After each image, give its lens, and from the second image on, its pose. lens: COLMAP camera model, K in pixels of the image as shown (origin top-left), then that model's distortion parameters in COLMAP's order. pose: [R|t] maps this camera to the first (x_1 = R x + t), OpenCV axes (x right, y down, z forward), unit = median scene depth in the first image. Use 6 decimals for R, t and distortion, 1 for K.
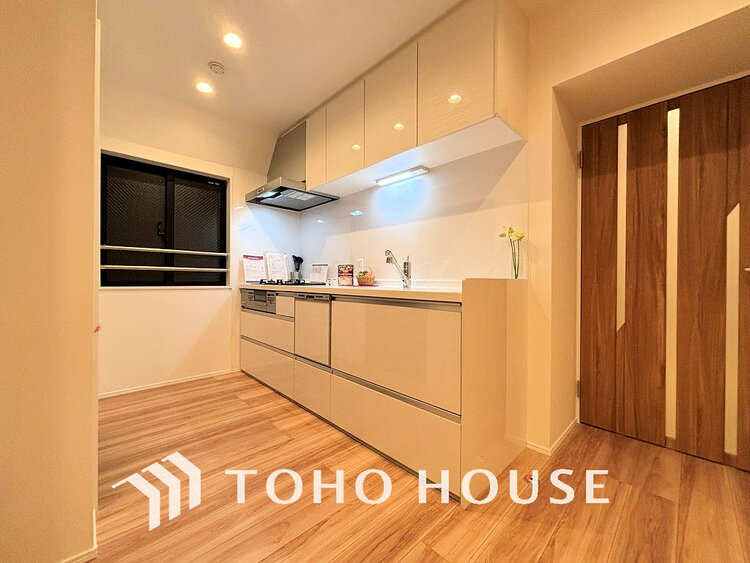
lens RADIAL K [[301.8, 0, 371.9], [0, 301.8, 279.5], [0, 0, 1]] dist [0.000969, 0.000057]
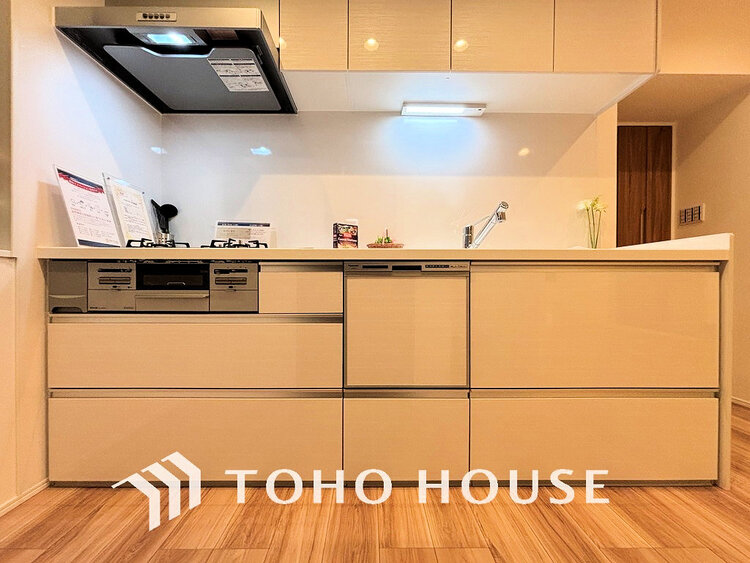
lens RADIAL K [[323.1, 0, 375.0], [0, 323.1, 281.5], [0, 0, 1]] dist [-0.002228, -0.000275]
pose [[0.679321, -0.003865, 0.733831, -0.529126], [-0.000797, 0.999982, 0.006004, 0.062359], [-0.733841, -0.004663, 0.679305, 0.528123]]
